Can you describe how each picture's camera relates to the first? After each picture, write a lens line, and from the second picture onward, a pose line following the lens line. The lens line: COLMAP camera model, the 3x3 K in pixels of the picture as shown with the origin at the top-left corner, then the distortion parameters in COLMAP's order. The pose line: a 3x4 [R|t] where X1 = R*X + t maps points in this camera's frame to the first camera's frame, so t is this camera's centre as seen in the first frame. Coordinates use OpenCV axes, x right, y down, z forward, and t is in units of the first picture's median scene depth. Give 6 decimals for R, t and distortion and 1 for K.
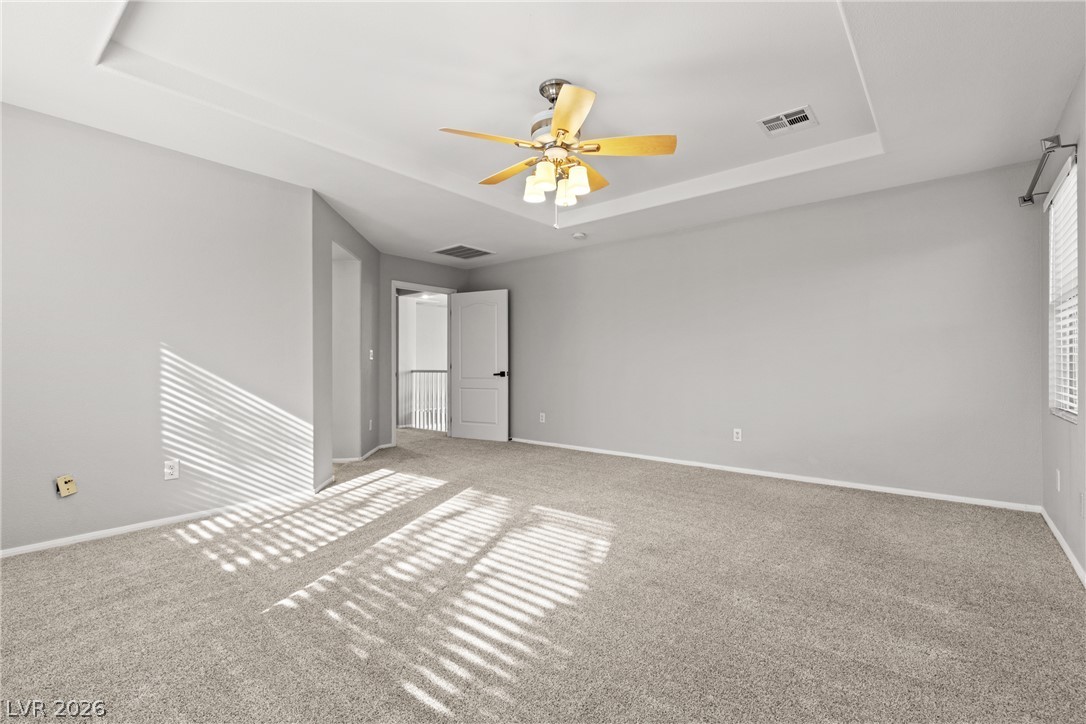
lens RADIAL K [[493.8, 0, 535.8], [0, 493.8, 363.8], [0, 0, 1]] dist [0.011305, -0.000948]
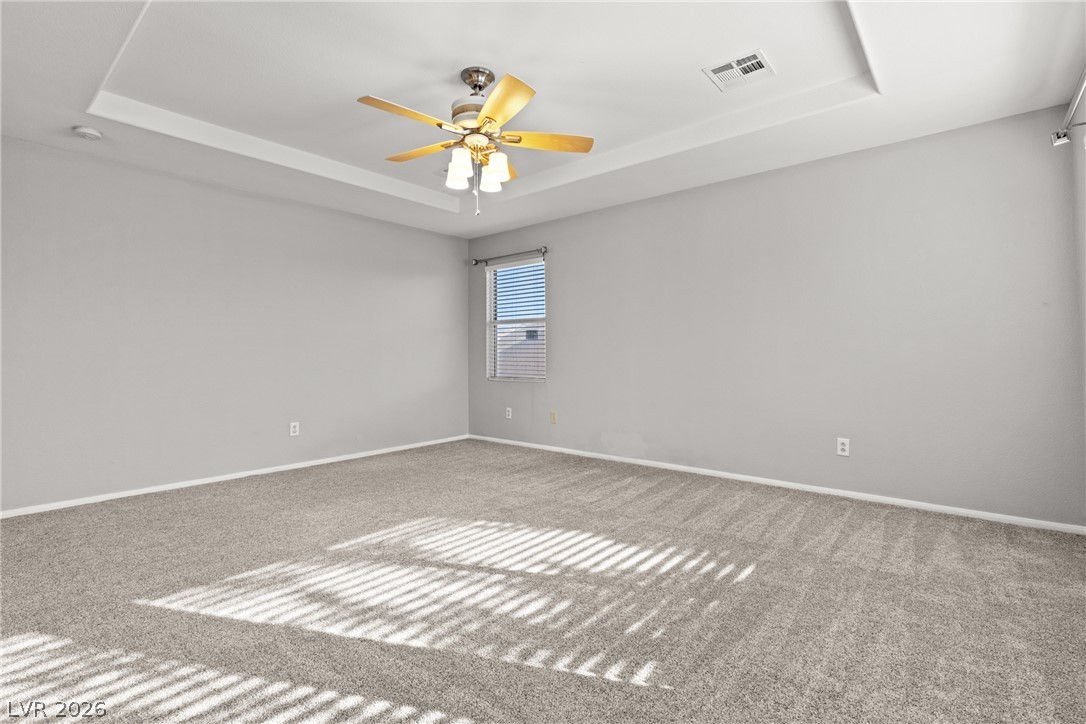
lens RADIAL K [[493.8, 0, 535.9], [0, 493.8, 359.9], [0, 0, 1]] dist [0.011305, -0.000948]
pose [[0.018444, -0.011693, 0.999762, -0.904138], [-0.006646, 0.999908, 0.011817, -0.011133], [-0.999808, -0.006862, 0.018365, 0.820149]]
